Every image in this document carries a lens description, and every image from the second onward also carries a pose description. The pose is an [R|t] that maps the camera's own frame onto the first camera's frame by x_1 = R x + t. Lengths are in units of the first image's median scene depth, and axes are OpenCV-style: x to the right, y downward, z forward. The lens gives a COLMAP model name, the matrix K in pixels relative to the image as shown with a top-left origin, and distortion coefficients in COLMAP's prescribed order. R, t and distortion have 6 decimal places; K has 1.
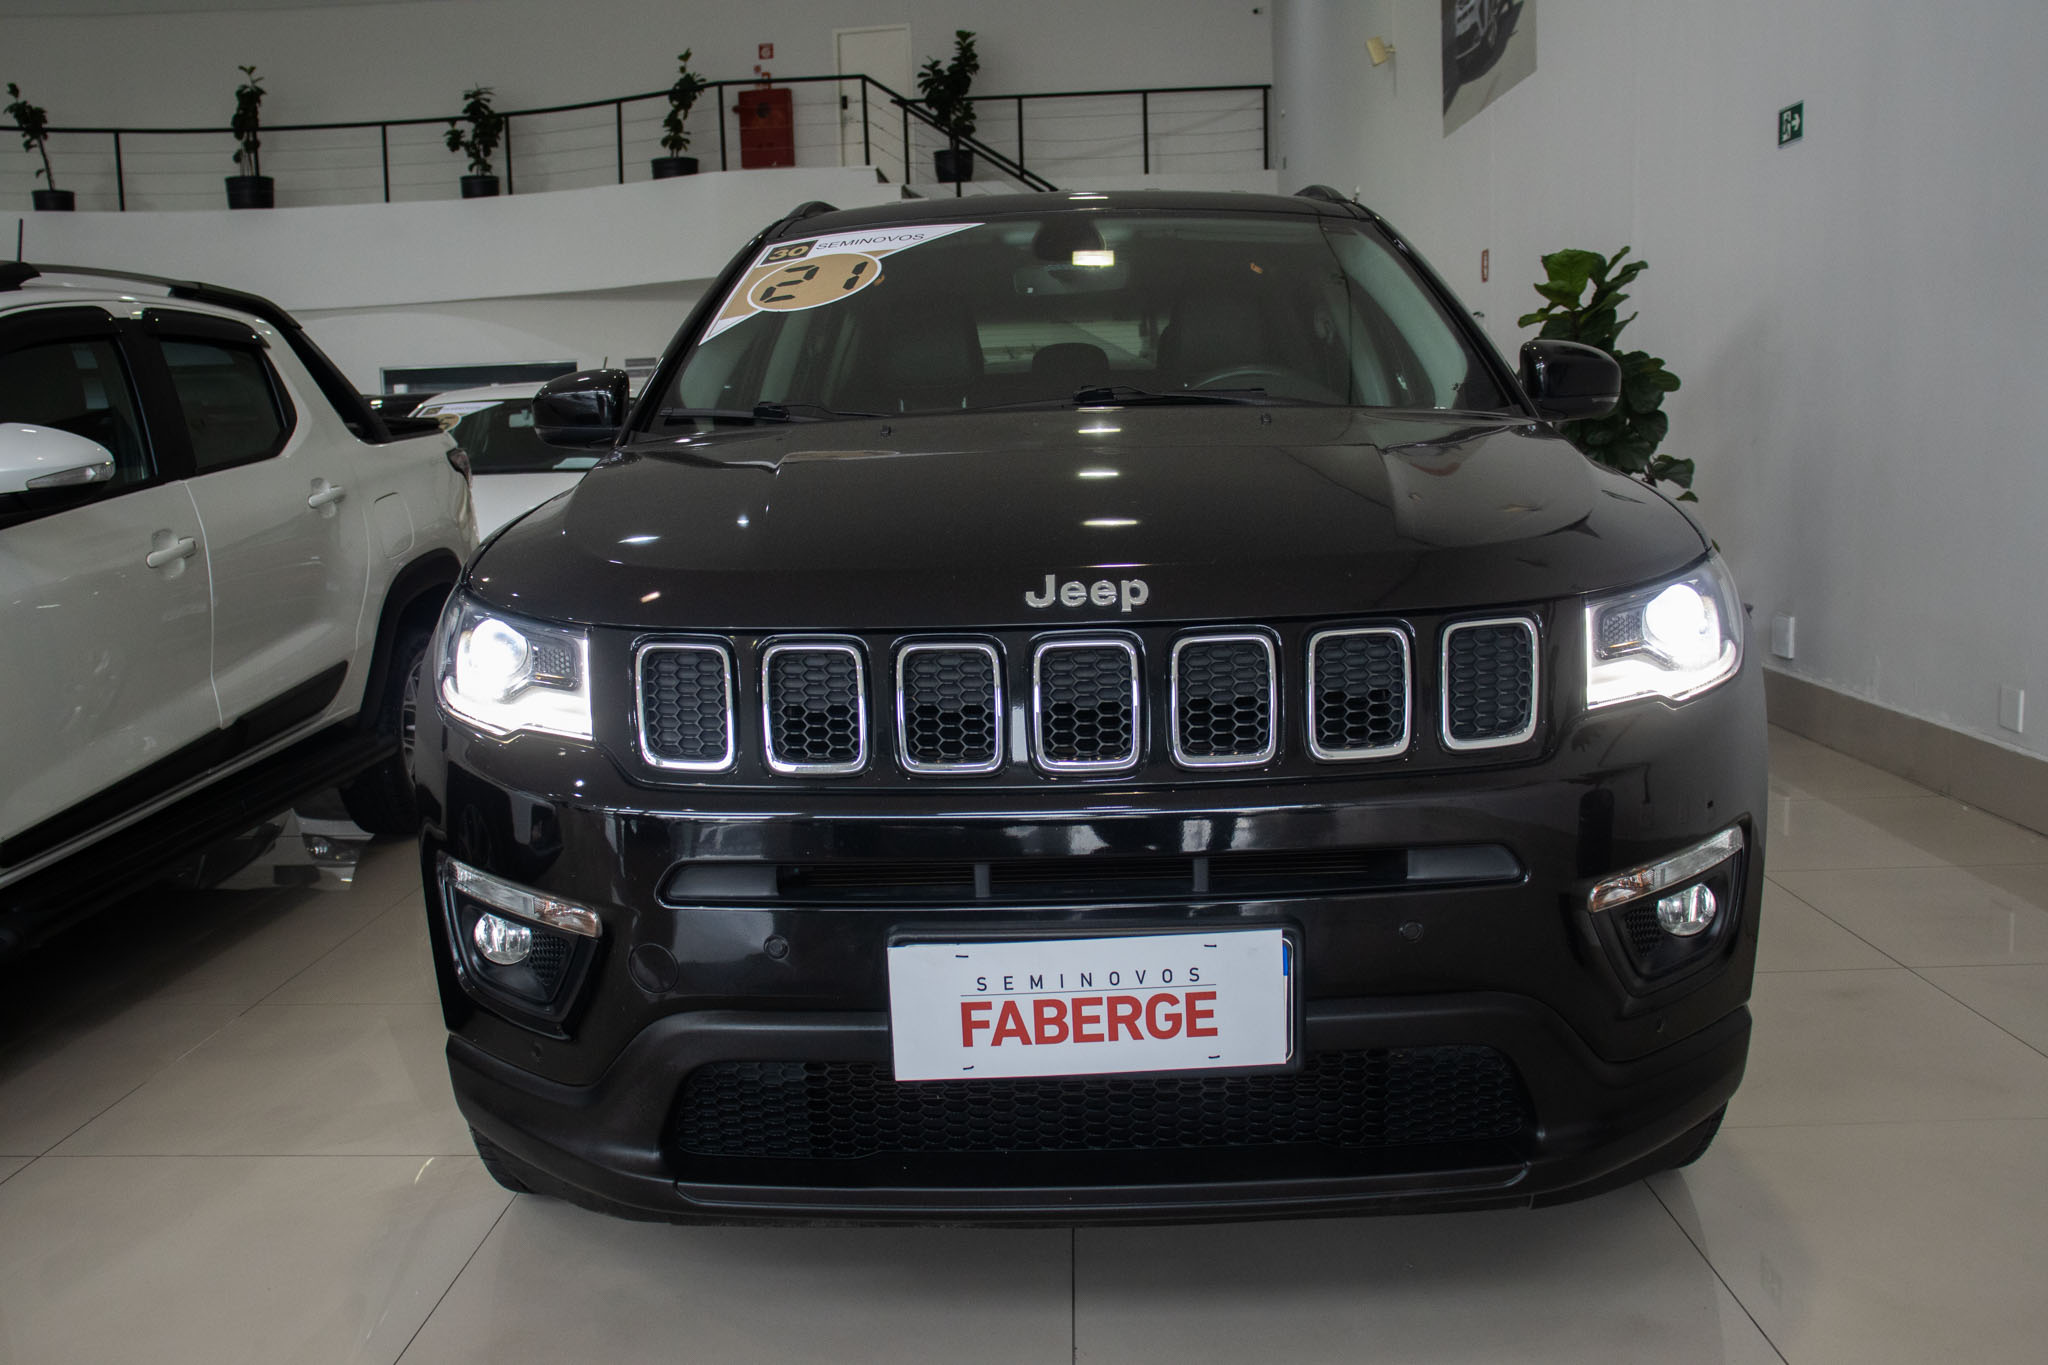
lens RADIAL K [[1884.2, 0, 1024.0], [0, 1884.2, 682.5], [0, 0, 1]] dist [-0.138128, 0.168215]
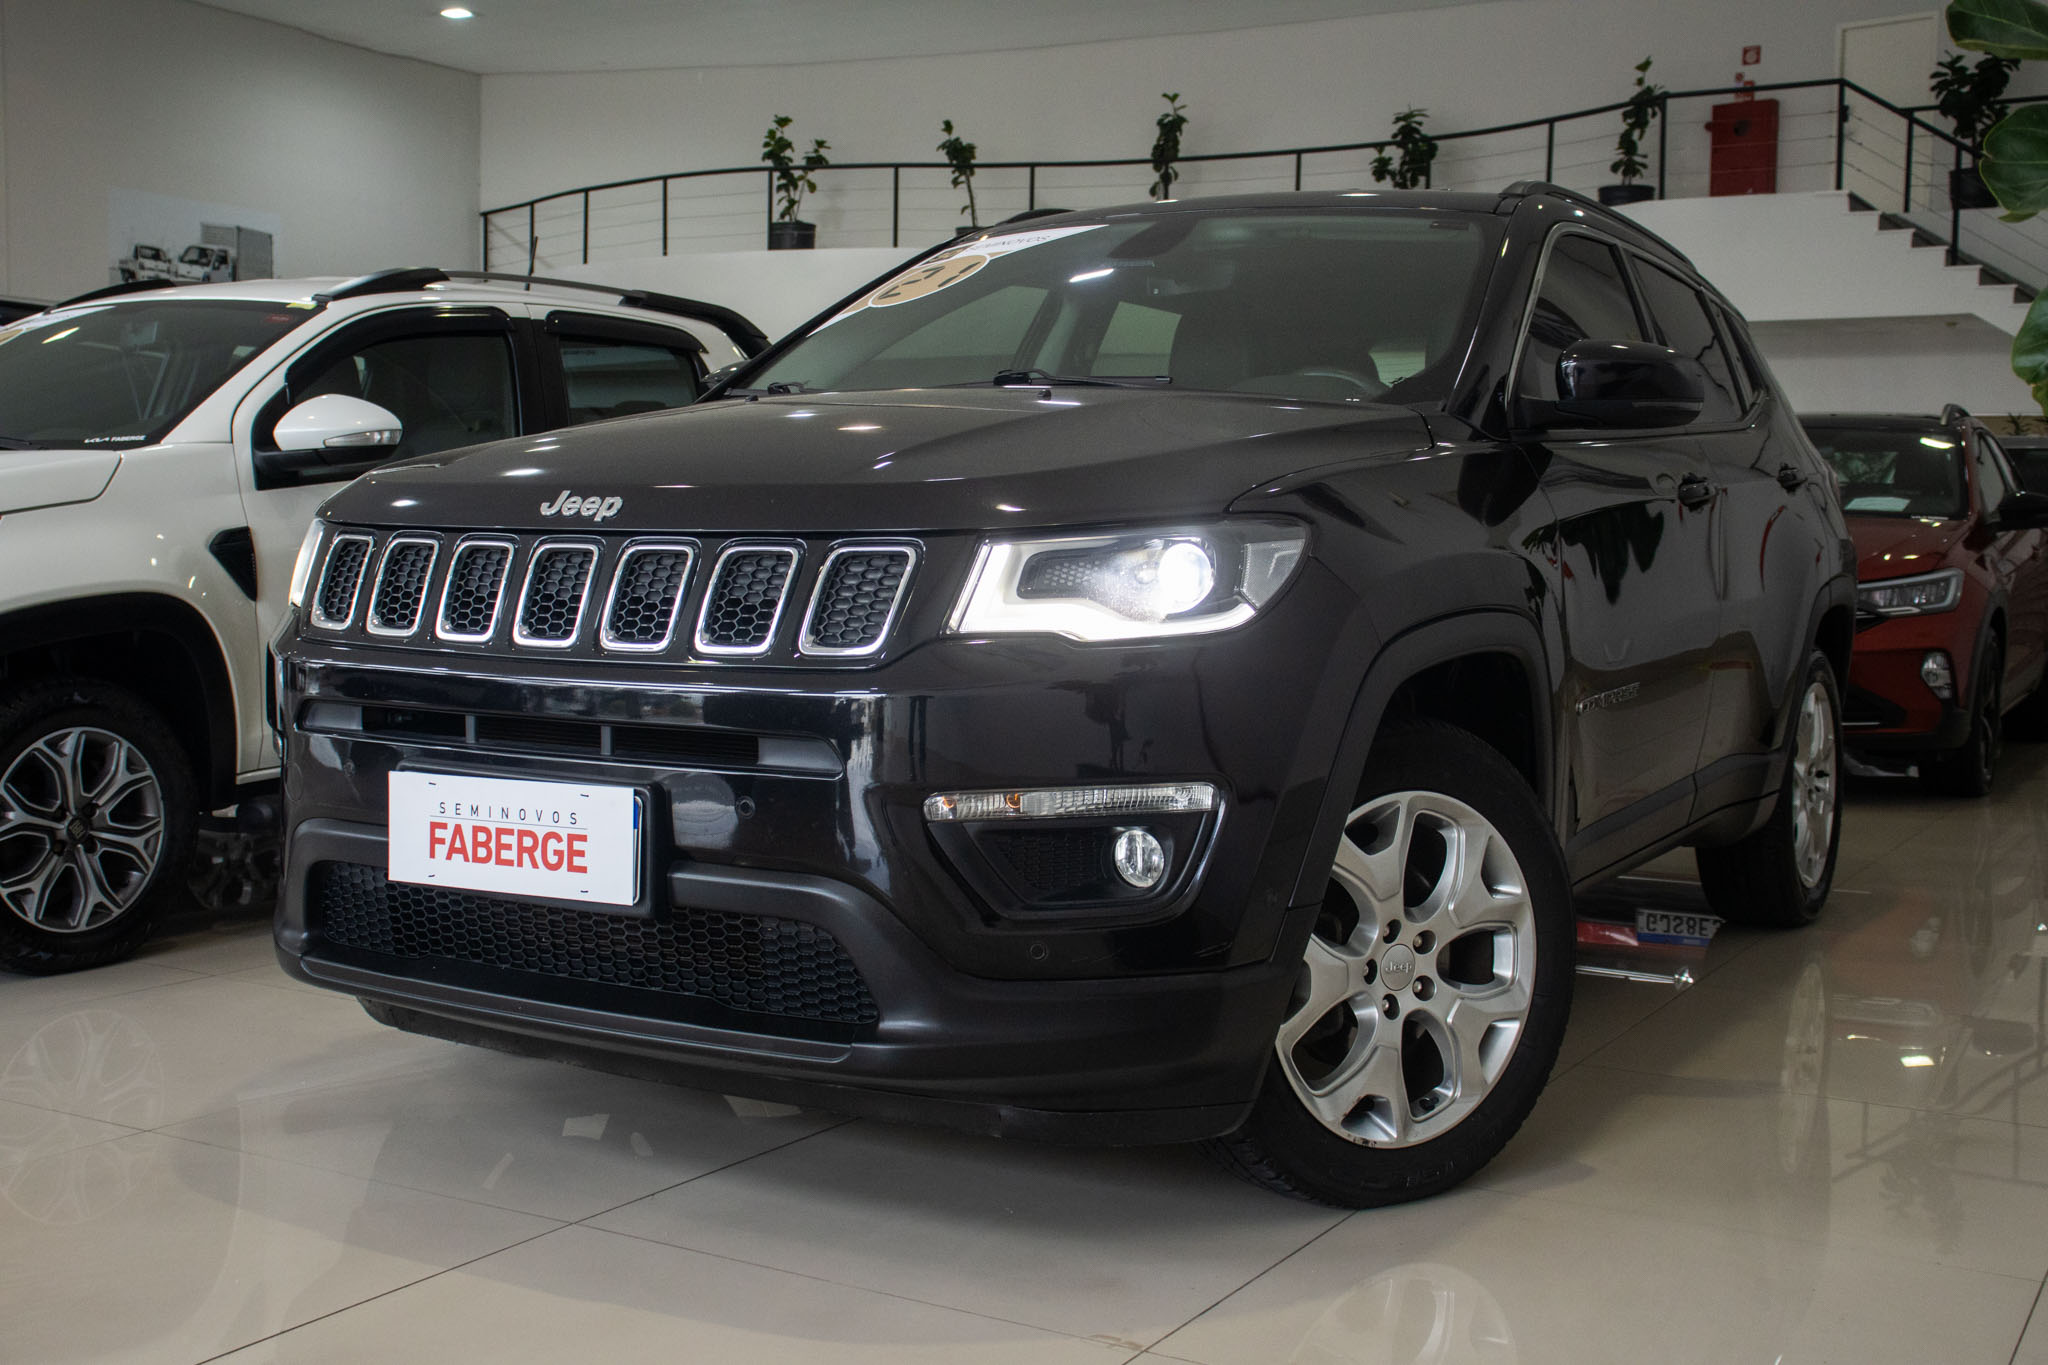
lens RADIAL K [[2257.3, 0, 1024.0], [0, 2257.3, 682.5], [0, 0, 1]] dist [-0.078355, 0.197280]
pose [[0.872930, 0.078872, -0.481428, 0.965575], [-0.107943, 0.993611, -0.032941, 0.080524], [0.475754, 0.080722, 0.875867, -0.121052]]
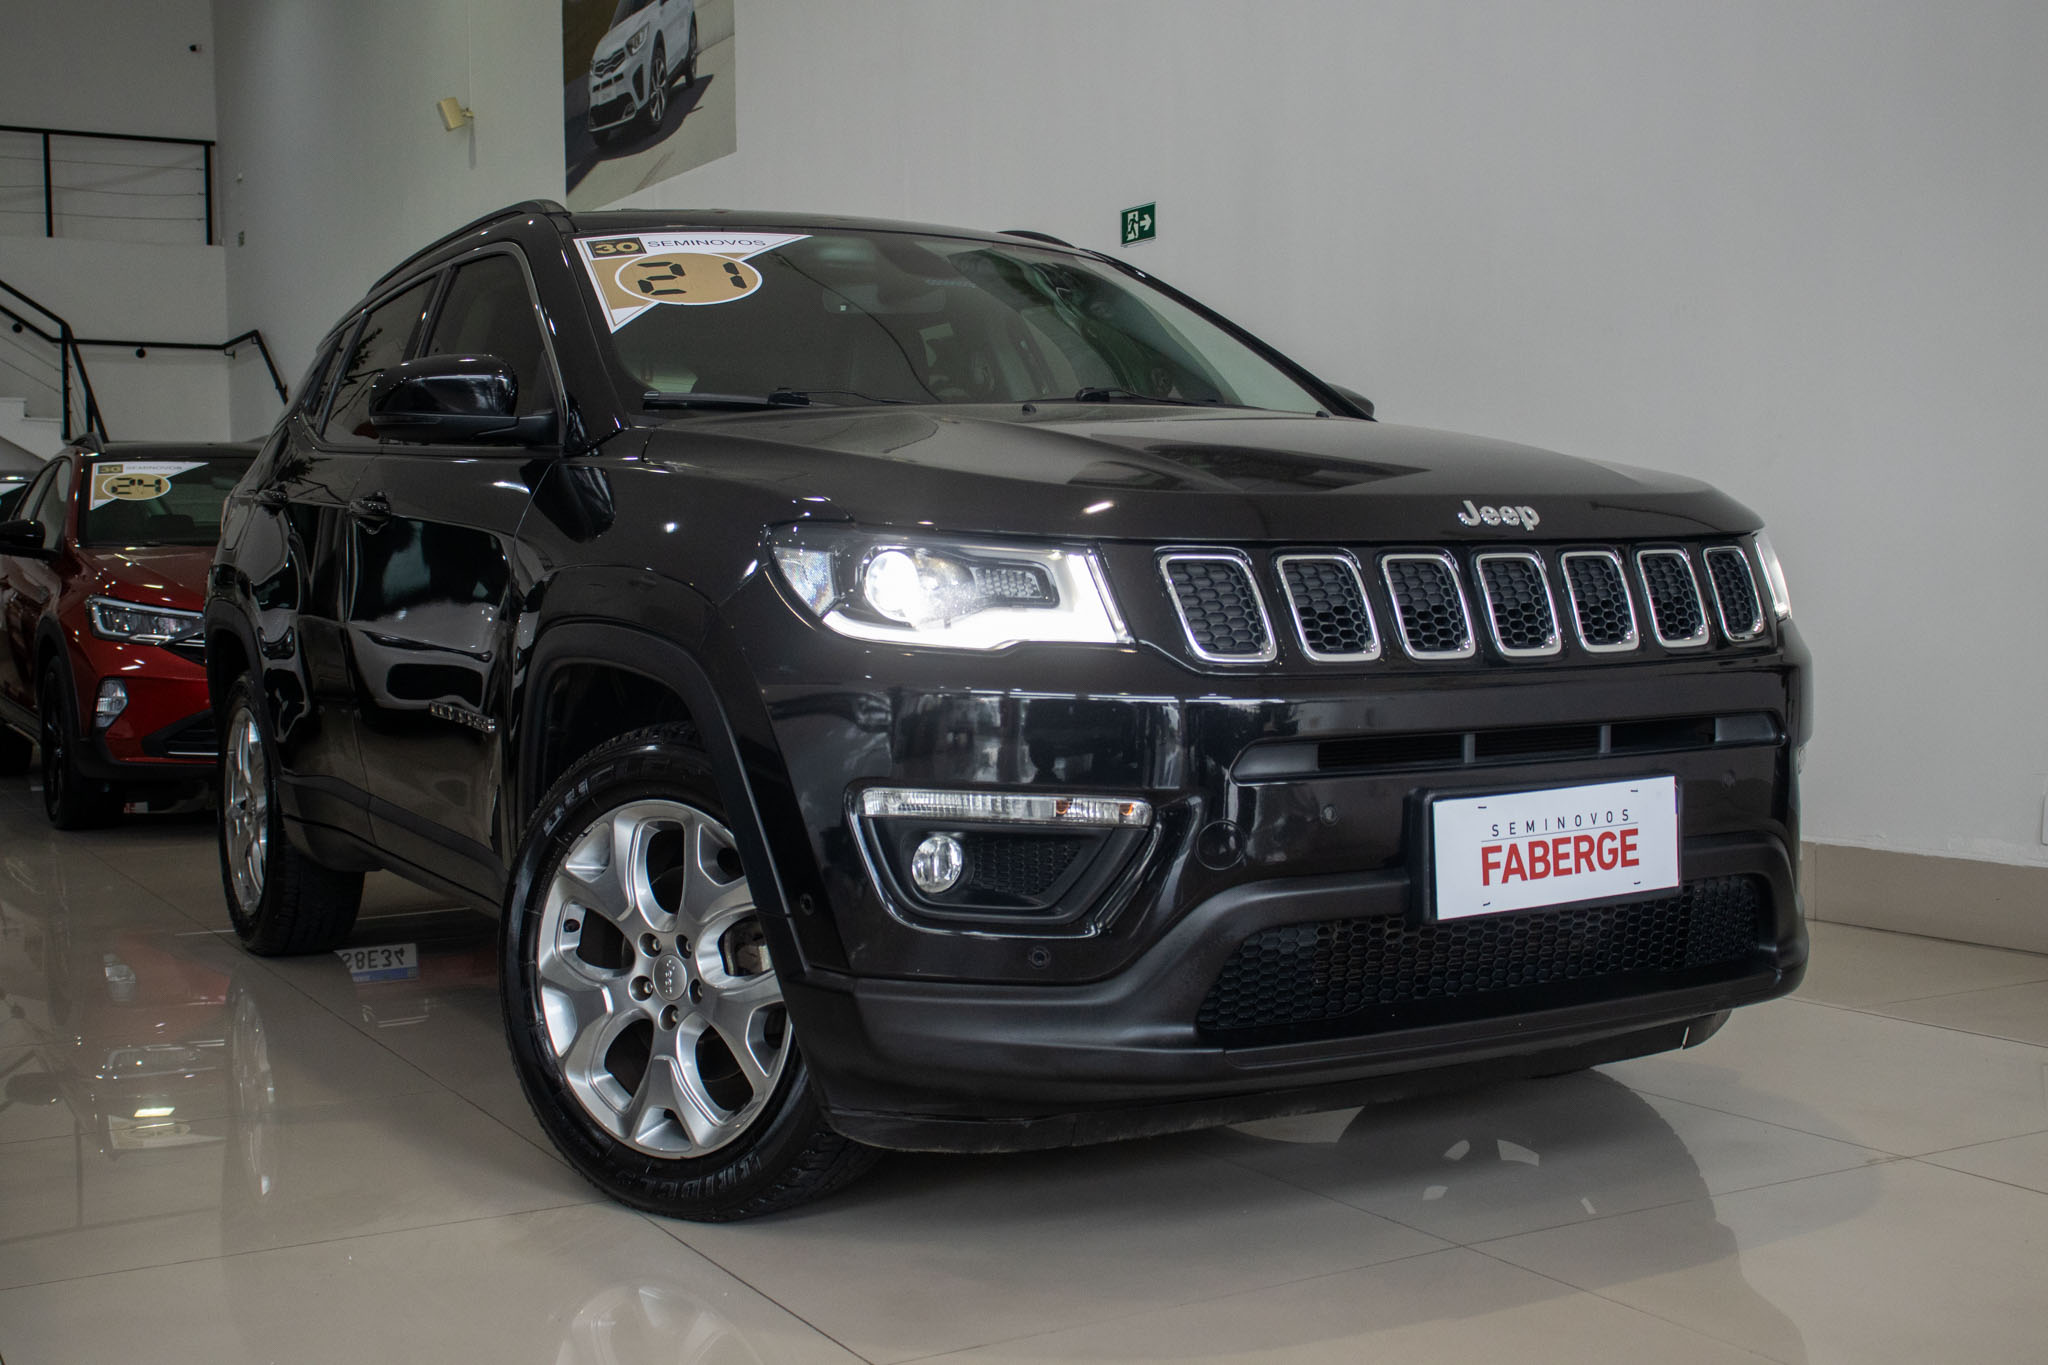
lens RADIAL K [[2266.4, 0, 1024.0], [0, 2266.4, 682.5], [0, 0, 1]] dist [-0.000012, 0.023571]
pose [[0.857126, -0.009229, 0.515025, -0.960052], [0.057715, 0.995264, -0.078218, 0.153062], [-0.511864, 0.096768, 0.853599, -0.079328]]
